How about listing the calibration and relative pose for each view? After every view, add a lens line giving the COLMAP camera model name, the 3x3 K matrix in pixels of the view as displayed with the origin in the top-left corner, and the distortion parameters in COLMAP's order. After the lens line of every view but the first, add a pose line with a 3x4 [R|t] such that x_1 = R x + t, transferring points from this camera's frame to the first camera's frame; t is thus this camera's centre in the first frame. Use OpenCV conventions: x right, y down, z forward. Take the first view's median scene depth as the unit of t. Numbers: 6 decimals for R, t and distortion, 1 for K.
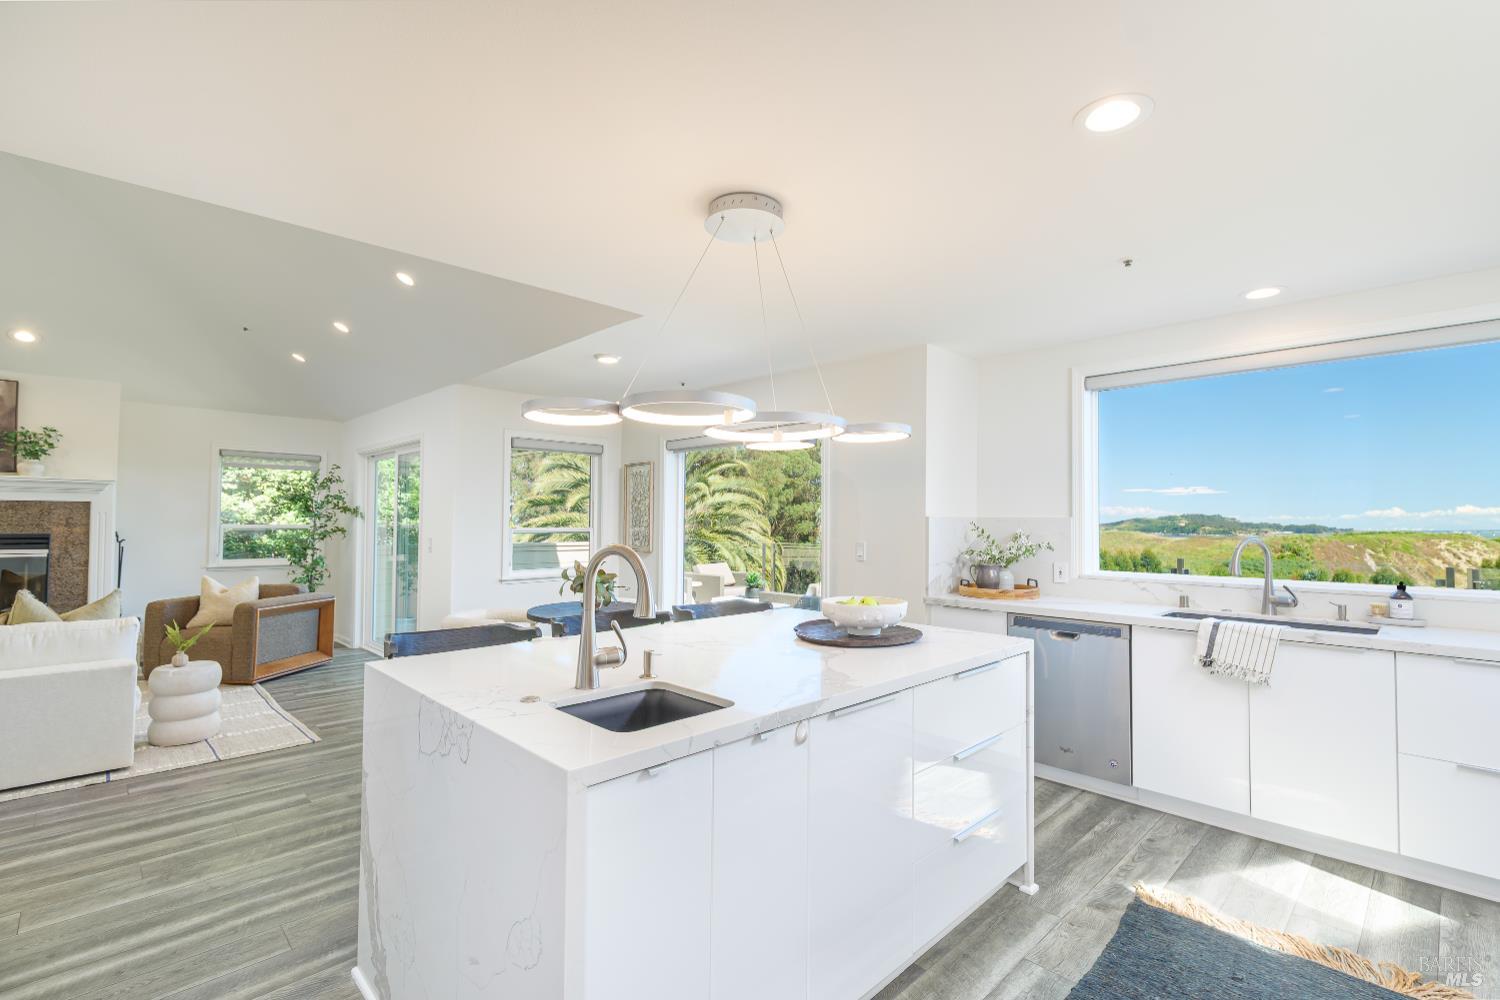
lens RADIAL K [[679.1, 0, 758.1], [0, 679.1, 518.5], [0, 0, 1]] dist [-0.001487, -0.000323]
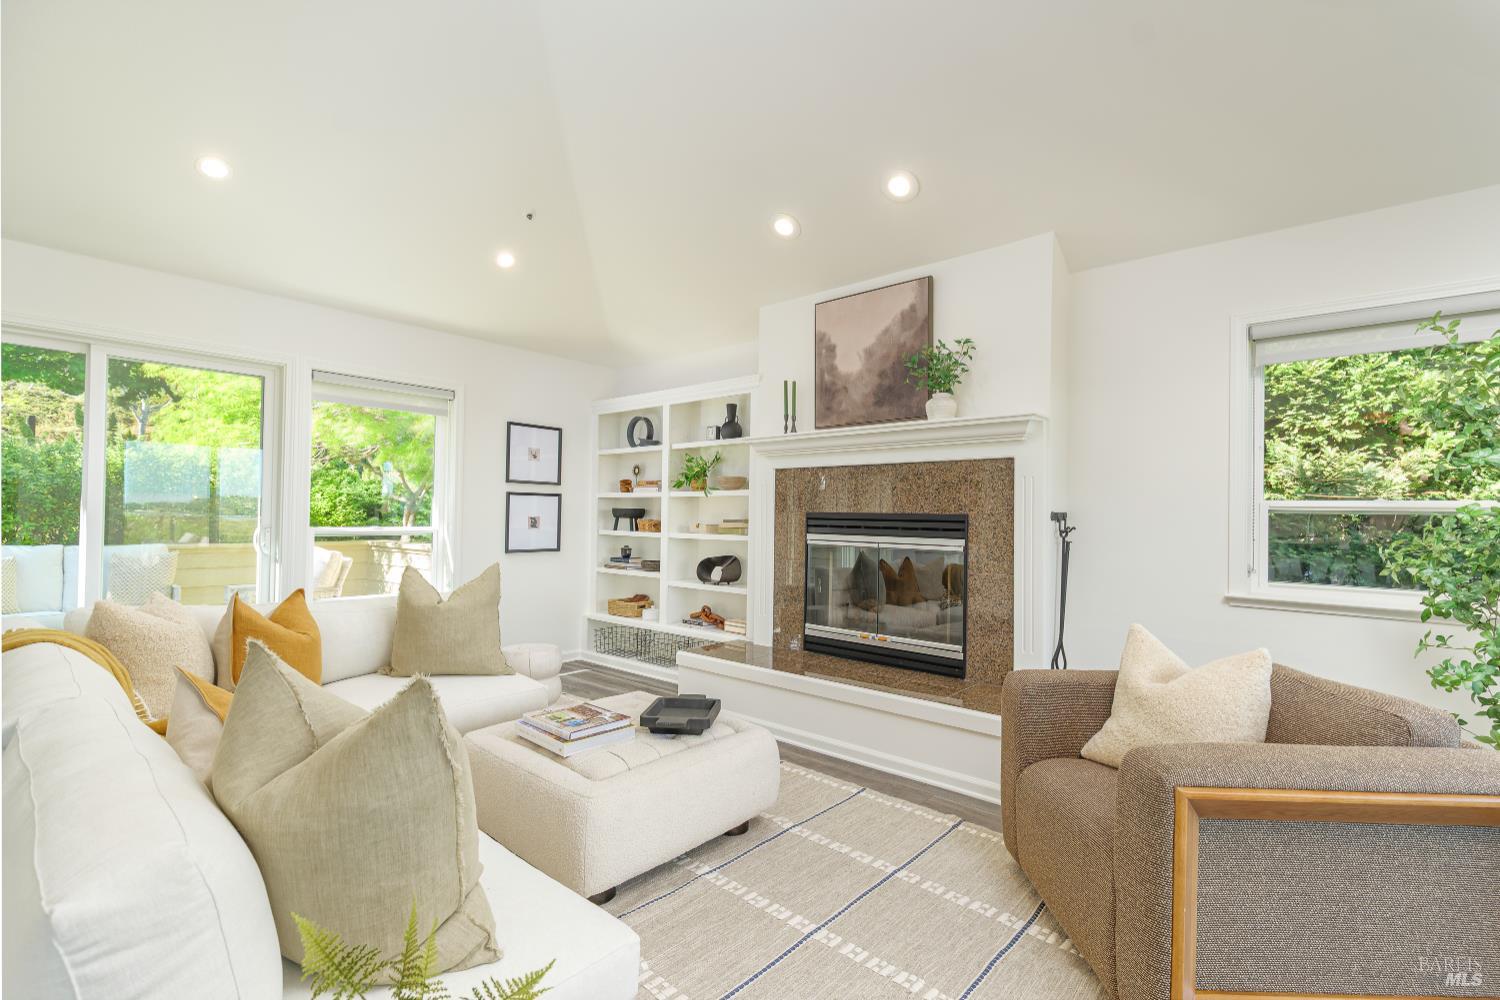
lens RADIAL K [[669.8, 0, 770.2], [0, 669.8, 497.9], [0, 0, 1]] dist [0.000795, 0.000227]
pose [[0.083349, -0.033497, -0.995957, -0.461127], [-0.007679, 0.999384, -0.034255, 0.029527], [0.996491, 0.010503, 0.083040, 0.768892]]
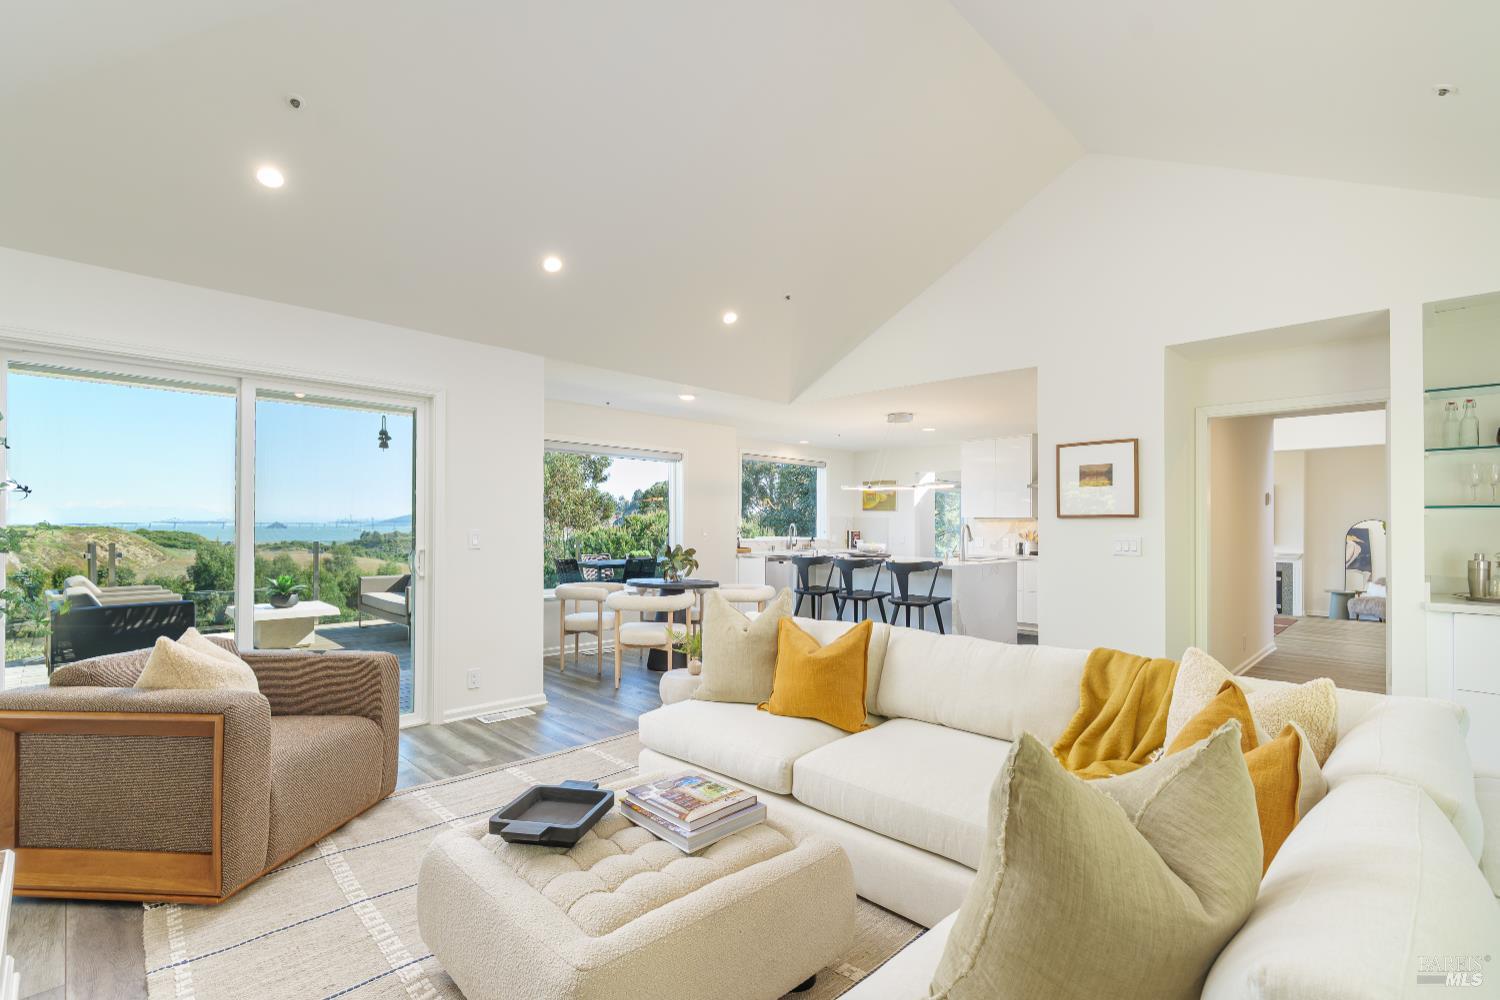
lens RADIAL K [[679.1, 0, 758.1], [0, 679.1, 518.5], [0, 0, 1]] dist [-0.001487, -0.000323]
pose [[-0.007269, 0.002983, 0.999969, -1.218138], [-0.012722, 0.999914, -0.003075, 0.012048], [-0.999893, -0.012744, -0.007231, 0.657929]]
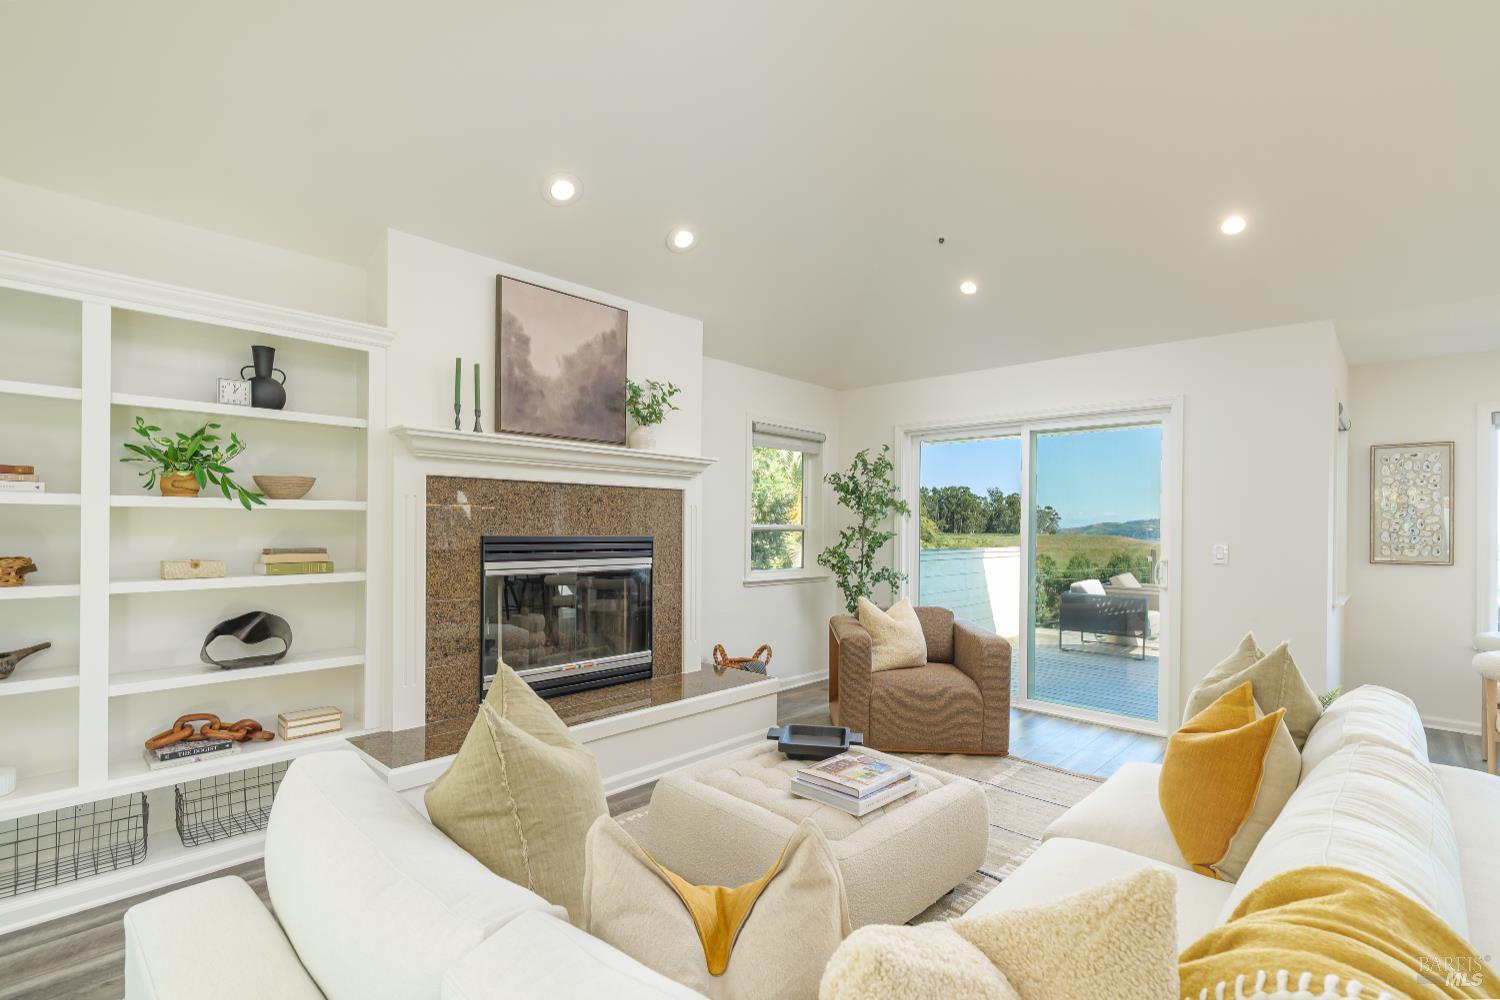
lens RADIAL K [[679.1, 0, 758.1], [0, 679.1, 518.5], [0, 0, 1]] dist [-0.001487, -0.000323]
pose [[0.999457, 0.004160, 0.032698, -0.946907], [-0.003981, 0.999977, -0.005533, 0.008587], [-0.032720, 0.005399, 0.999450, 0.302978]]
